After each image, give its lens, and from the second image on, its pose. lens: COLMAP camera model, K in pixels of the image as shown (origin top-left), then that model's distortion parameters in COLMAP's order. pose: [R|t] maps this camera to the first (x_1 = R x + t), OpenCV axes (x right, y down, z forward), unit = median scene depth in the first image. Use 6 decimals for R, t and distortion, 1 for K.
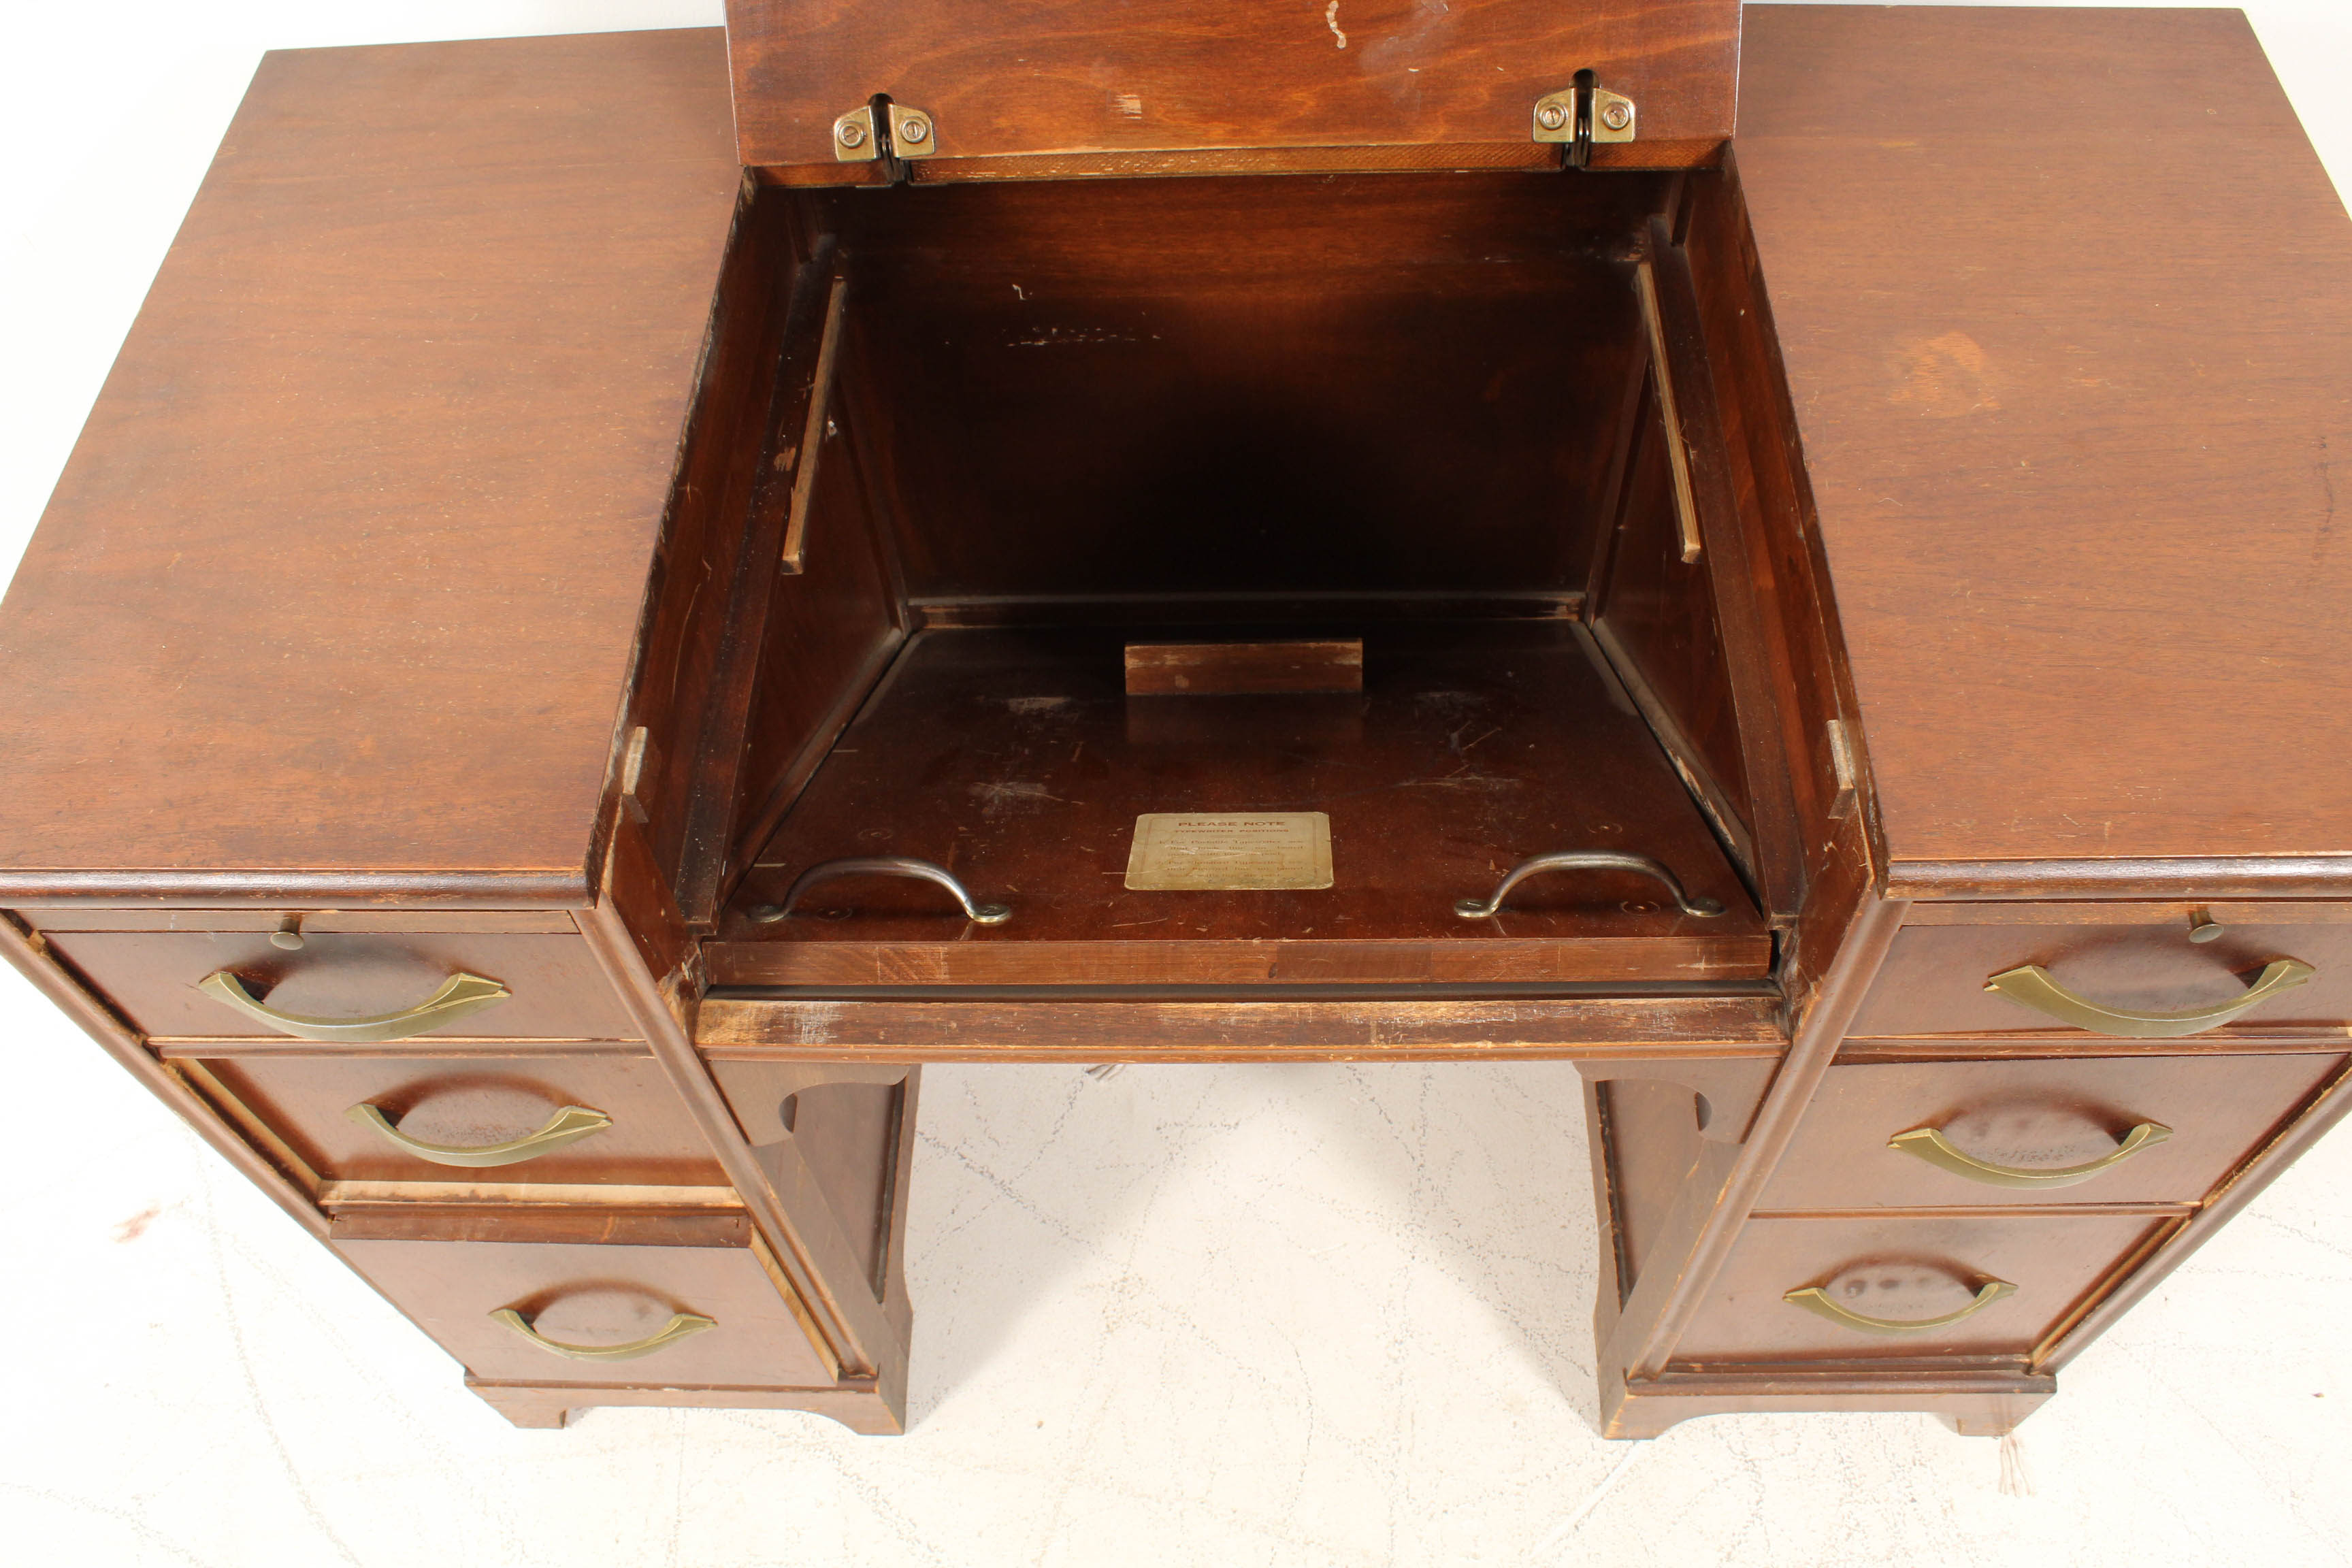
lens RADIAL K [[1982.7, 0, 1207.7], [0, 1982.7, 812.6], [0, 0, 1]] dist [-0.129674, 0.074788]
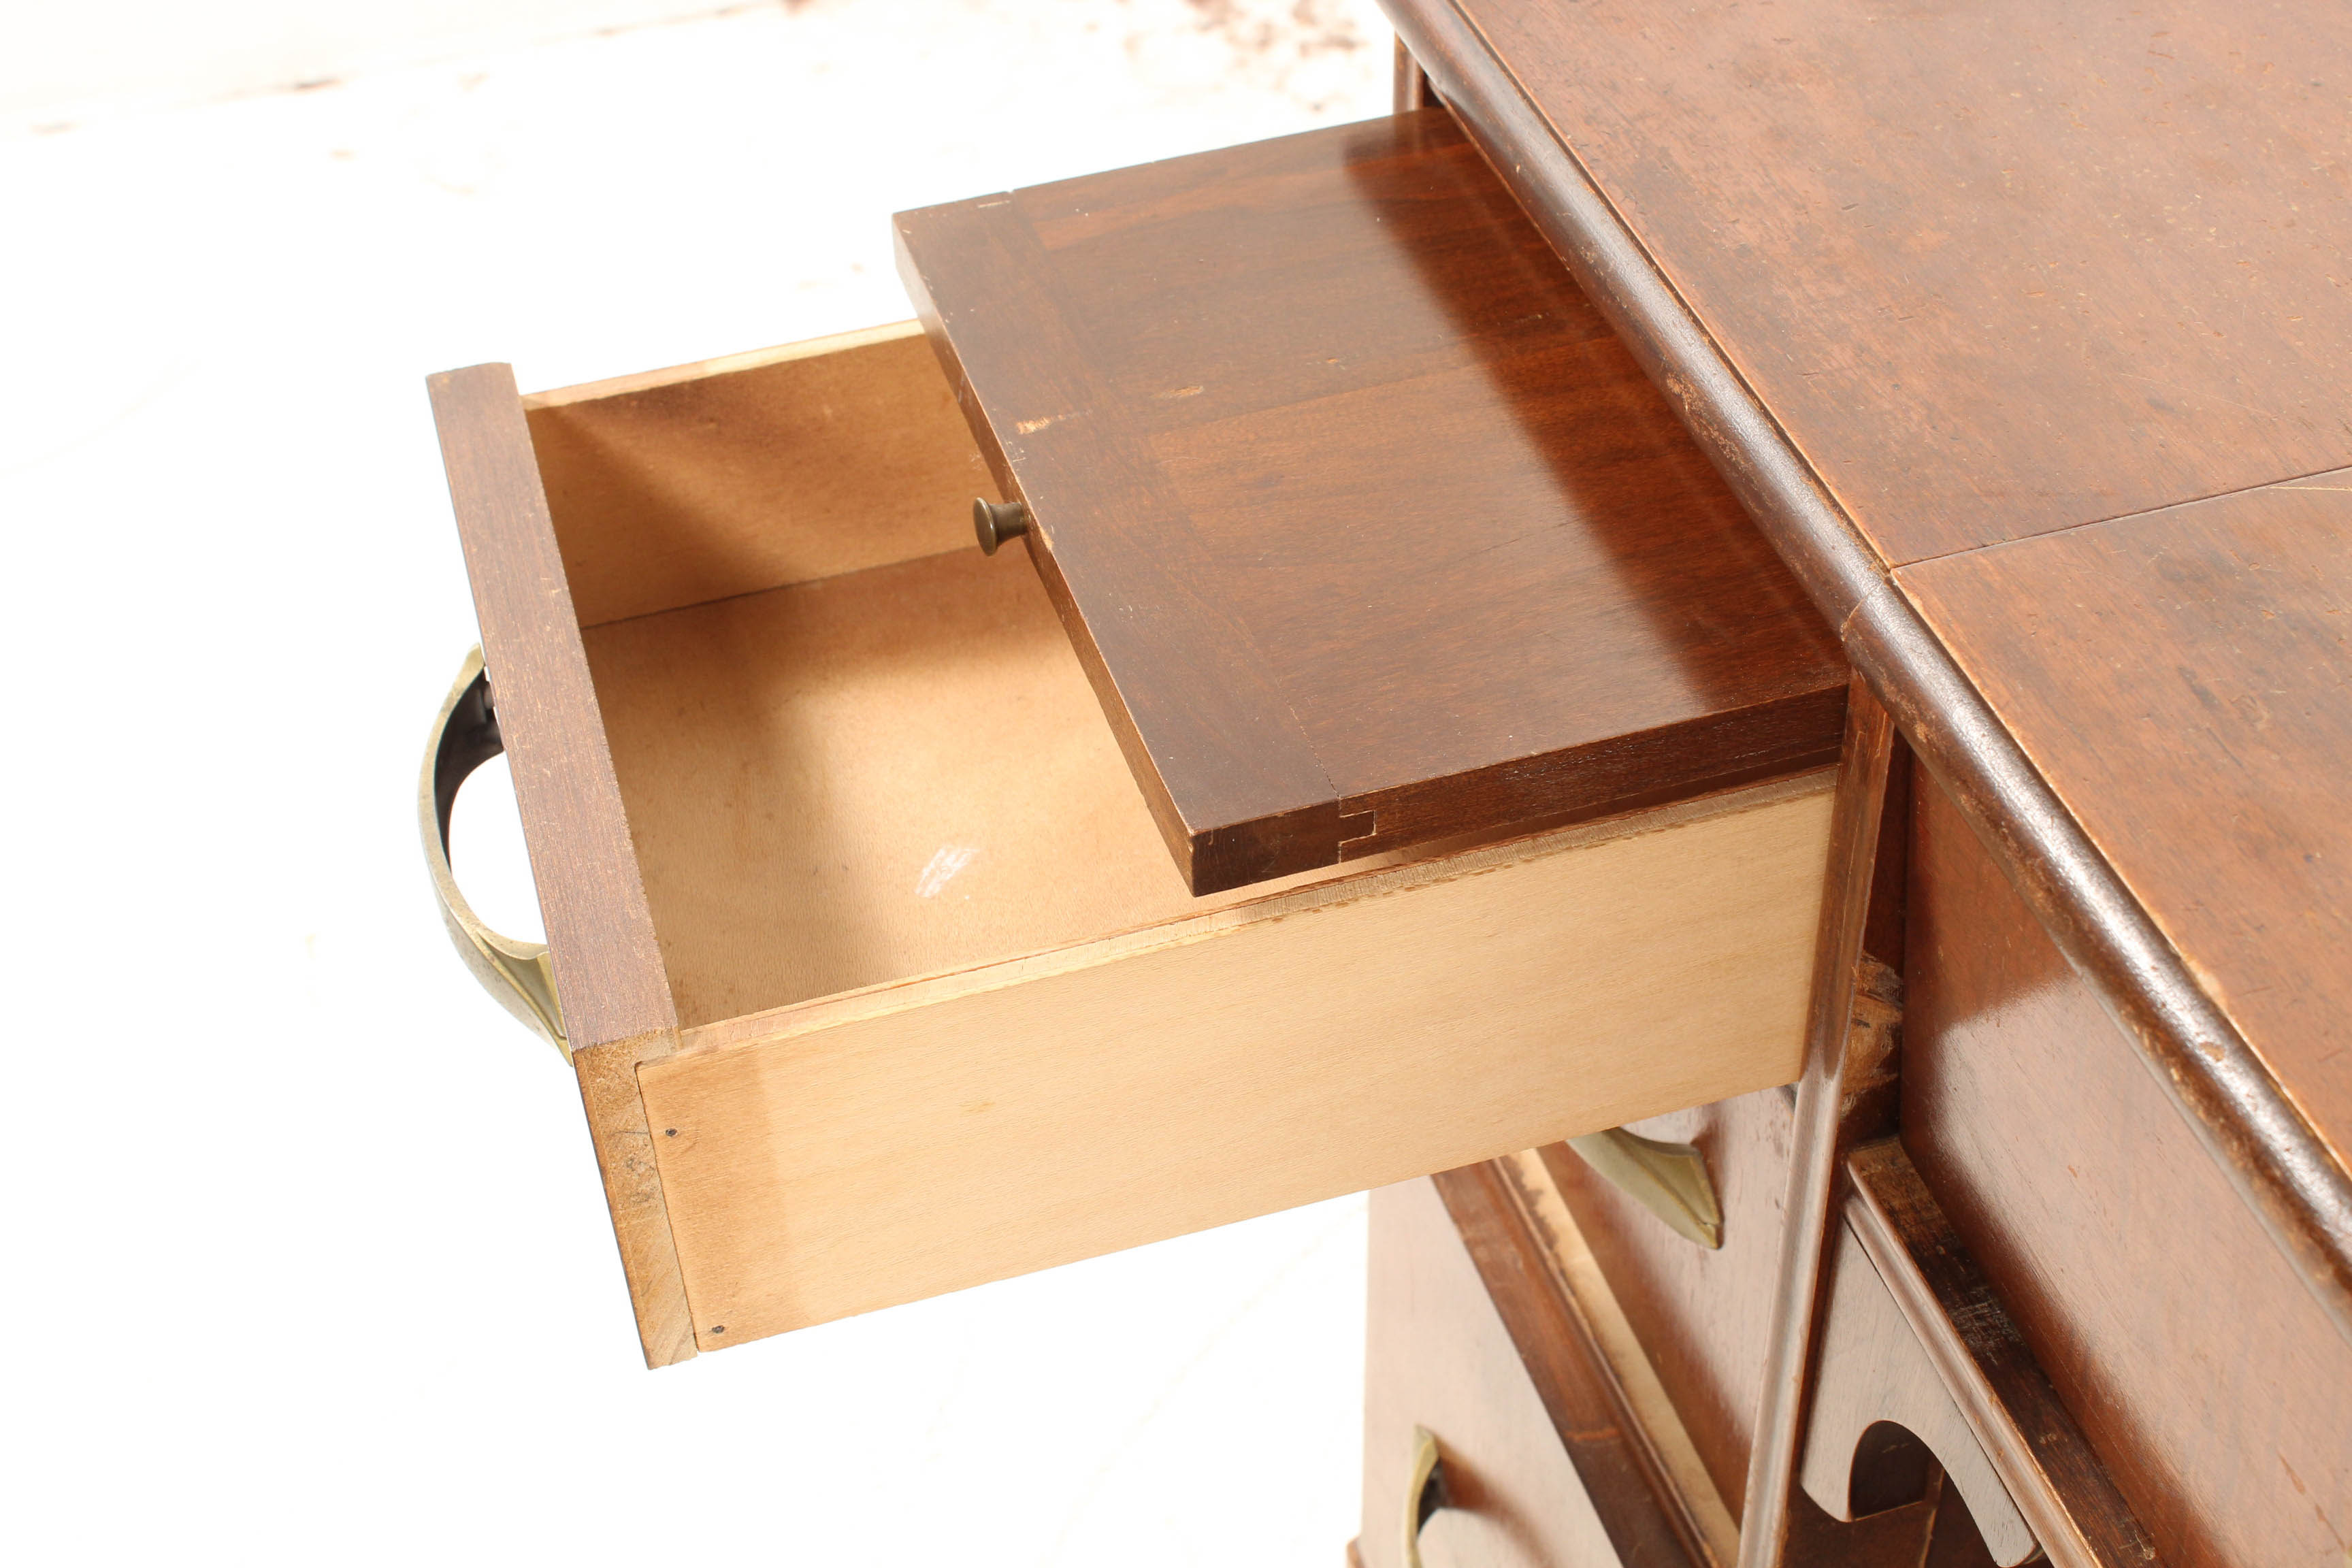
lens RADIAL K [[3473.5, 0, 1163.0], [0, 3473.5, 800.4], [0, 0, 1]] dist [-0.016755, 0.000000]
pose [[0.302801, 0.639069, -0.707038, 0.235764], [-0.788776, 0.584434, 0.190444, 0.033570], [0.534924, 0.500028, 0.681050, 0.260666]]
